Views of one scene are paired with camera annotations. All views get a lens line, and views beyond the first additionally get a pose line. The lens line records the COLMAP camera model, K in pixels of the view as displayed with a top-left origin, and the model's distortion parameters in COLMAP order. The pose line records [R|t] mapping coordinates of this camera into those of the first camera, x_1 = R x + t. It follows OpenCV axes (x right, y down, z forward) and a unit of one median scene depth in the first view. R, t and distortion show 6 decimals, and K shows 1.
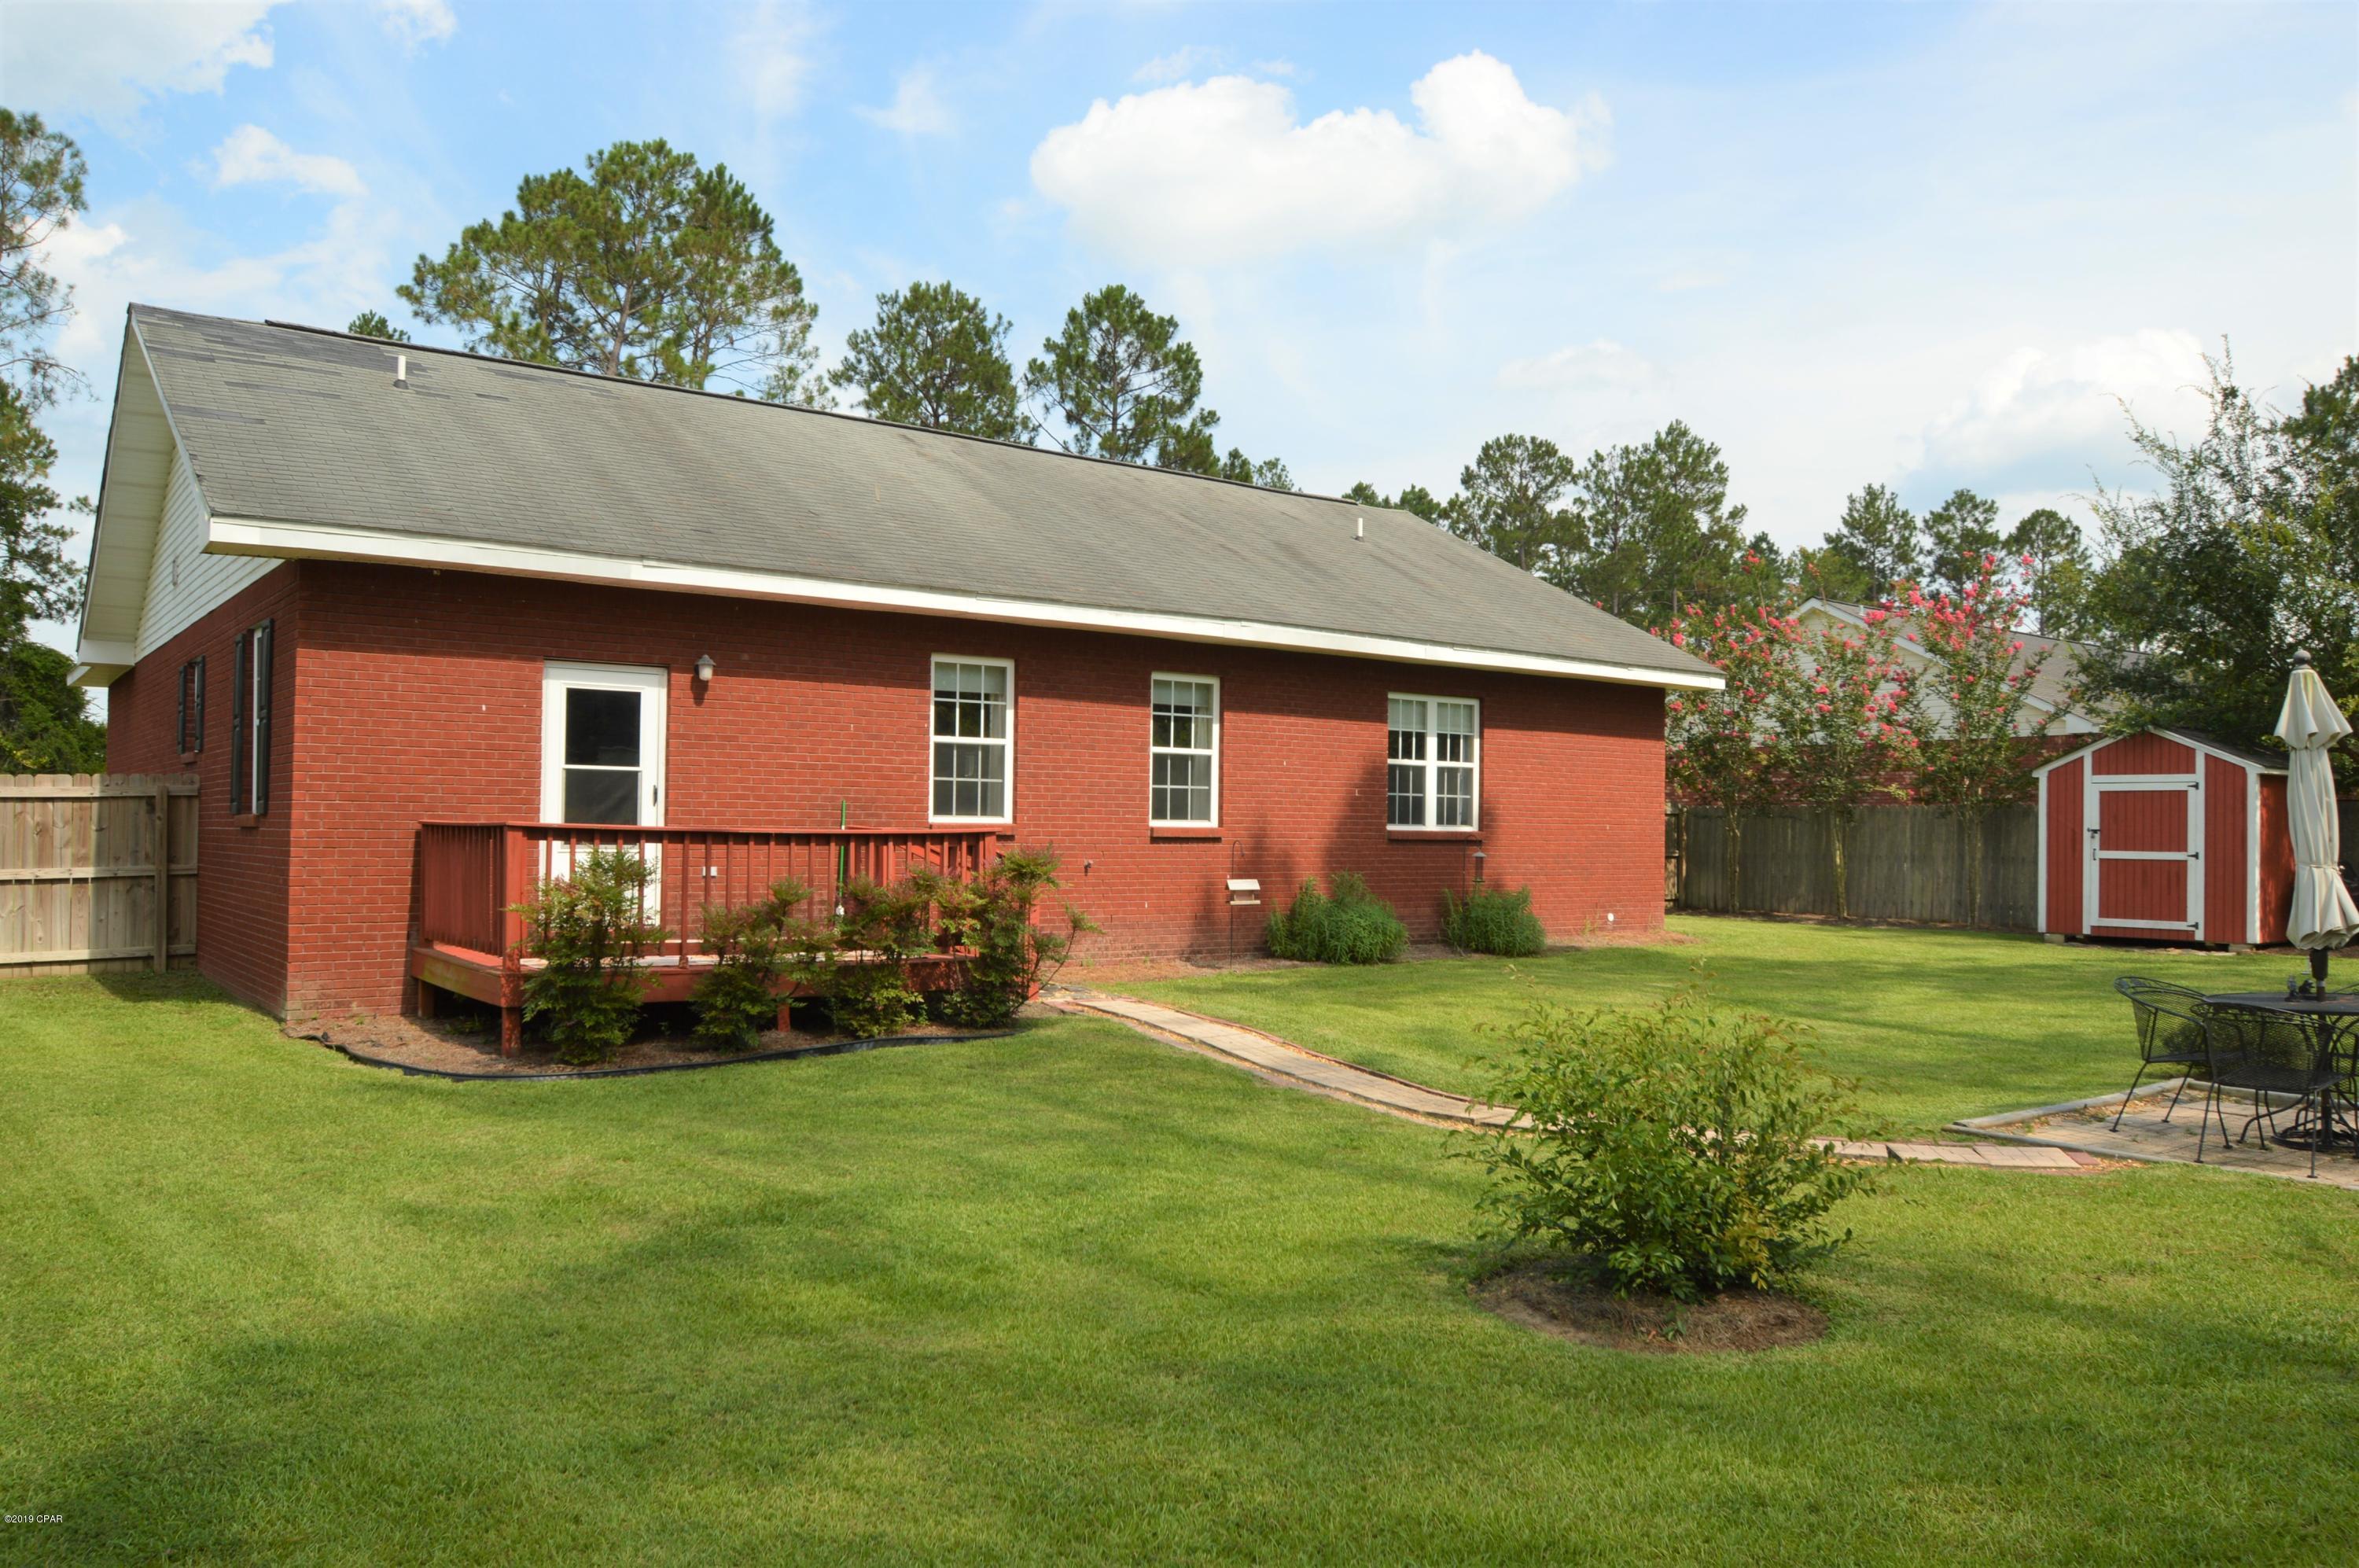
lens RADIAL K [[1739.8, 0, 1179.5], [0, 1739.8, 784.0], [0, 0, 1]] dist [-0.001275, -0.000759]
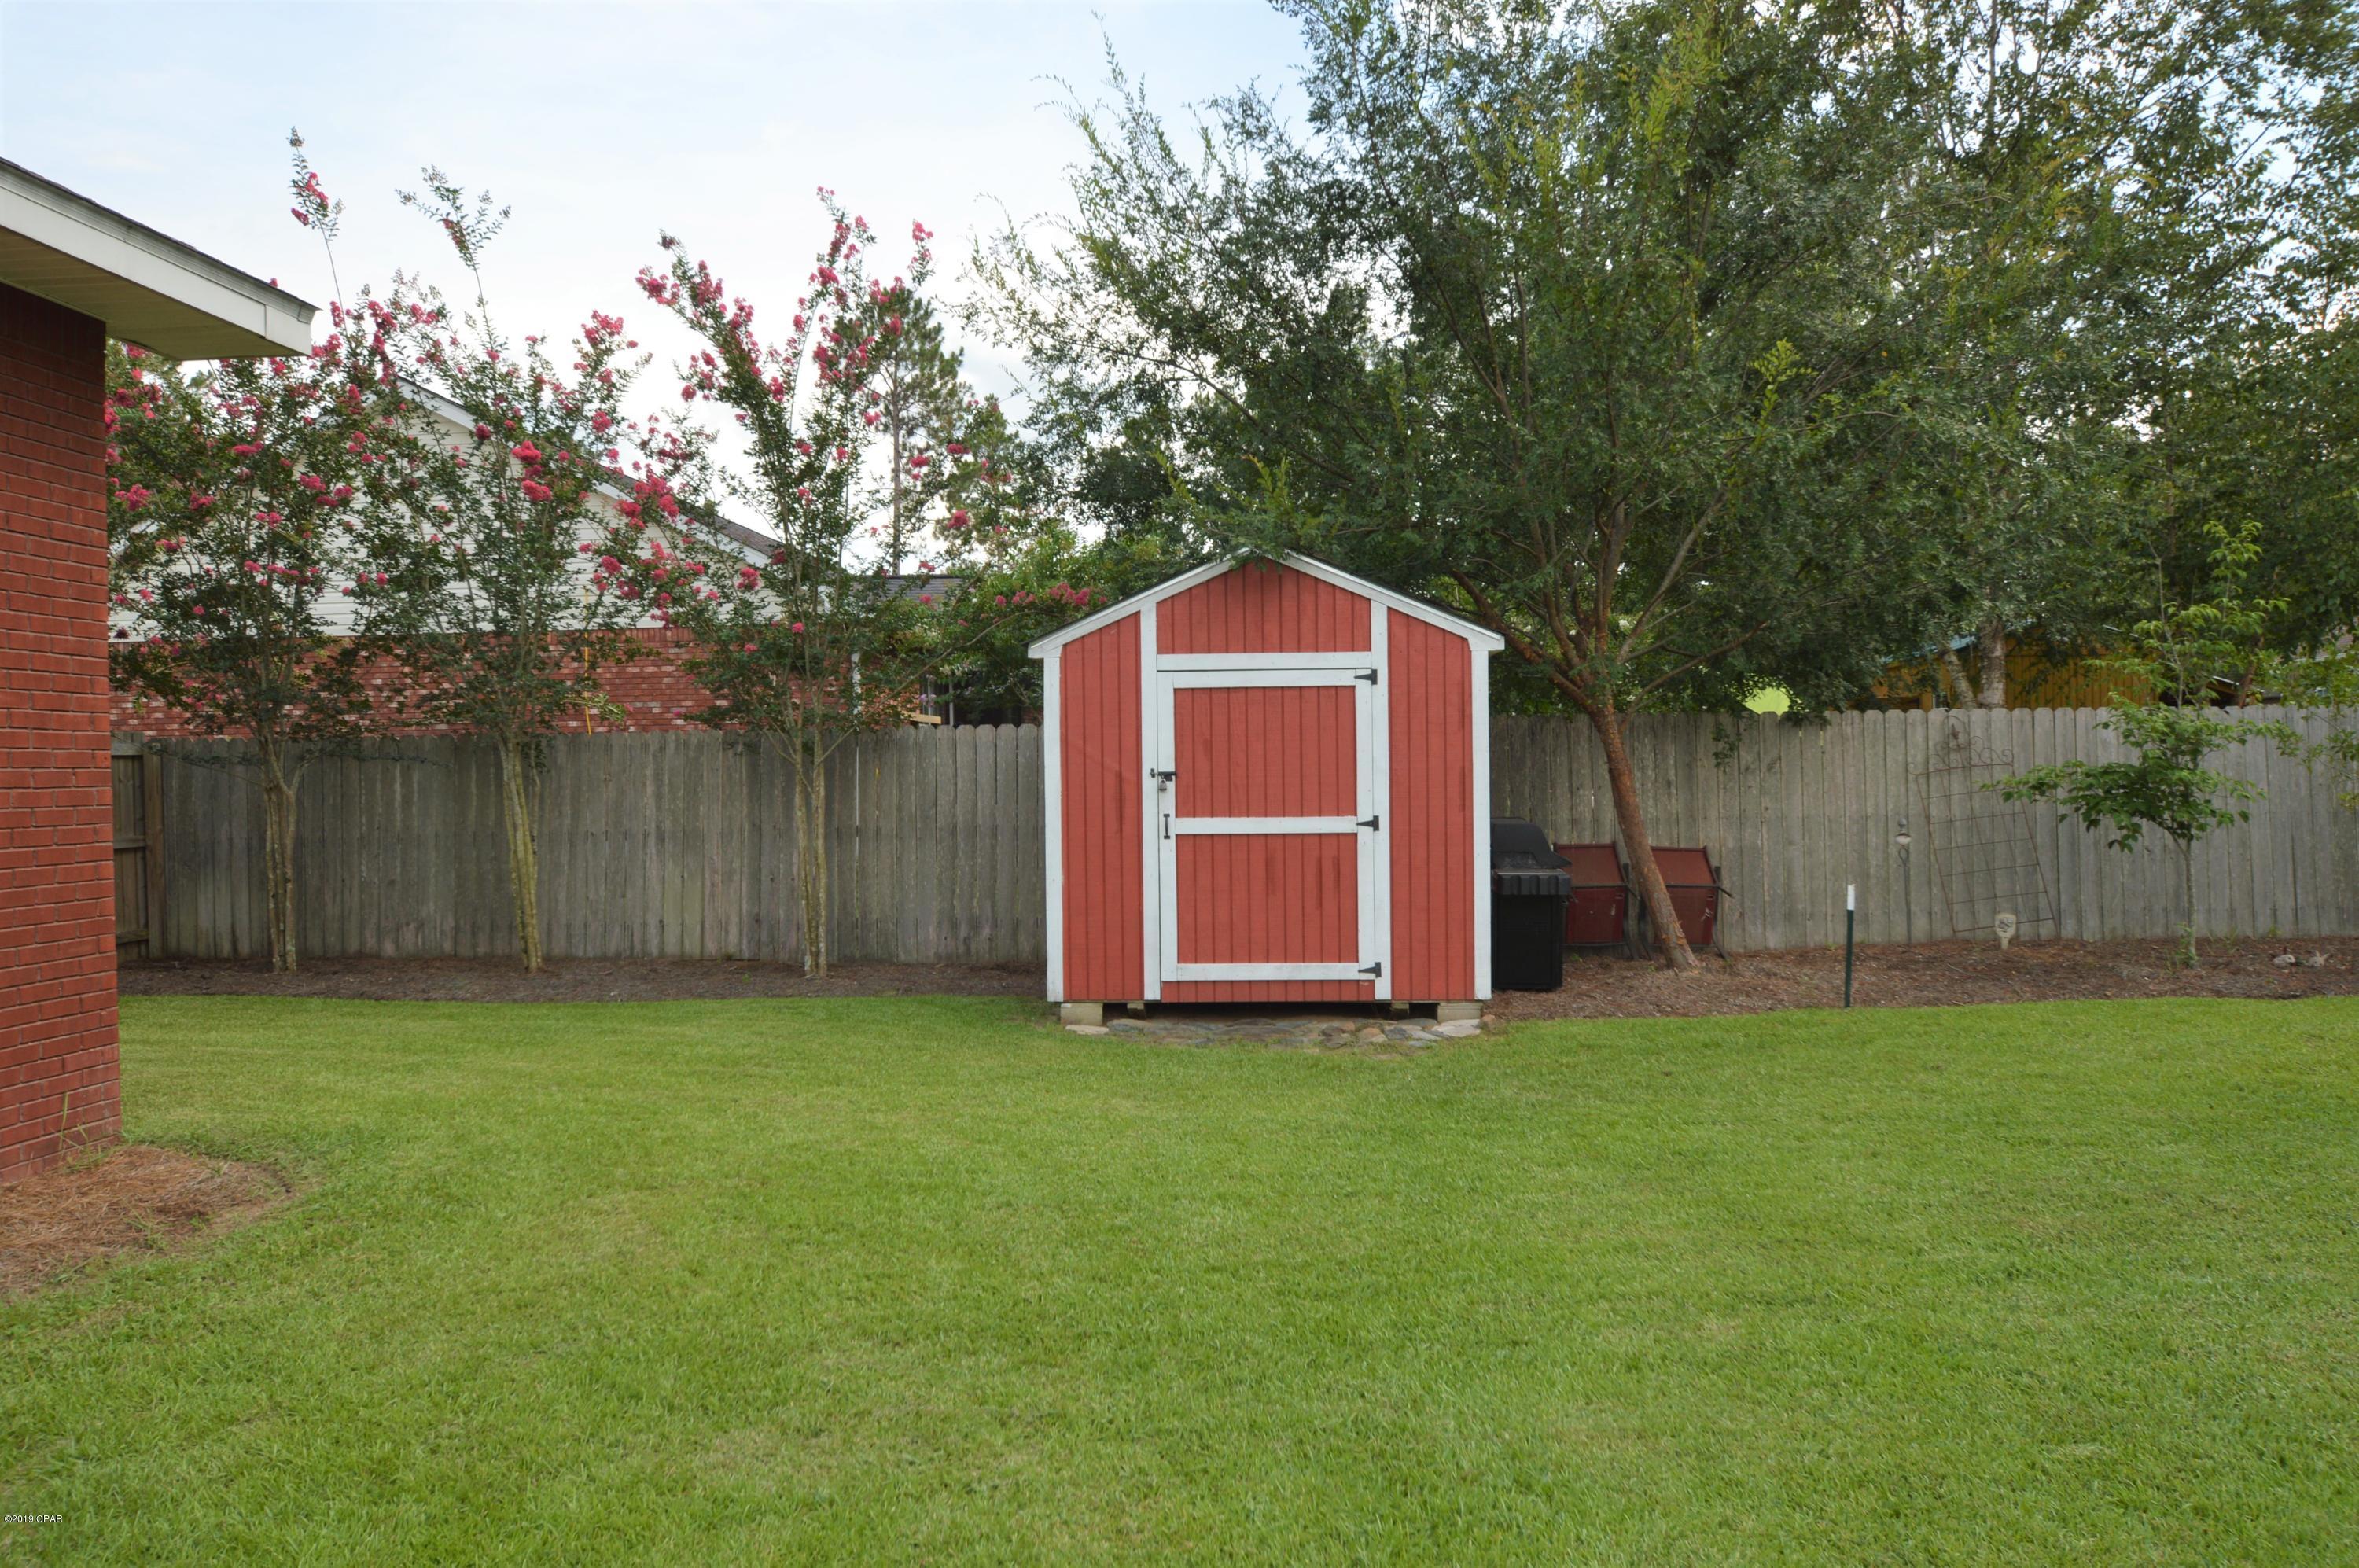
lens RADIAL K [[1672.7, 0, 1179.5], [0, 1672.7, 784.0], [0, 0, 1]] dist [0.000249, -0.000235]
pose [[0.660940, -0.020799, 0.750150, 0.198327], [-0.000338, 0.999608, 0.028013, 0.017115], [-0.750438, -0.018768, 0.660674, 0.711996]]
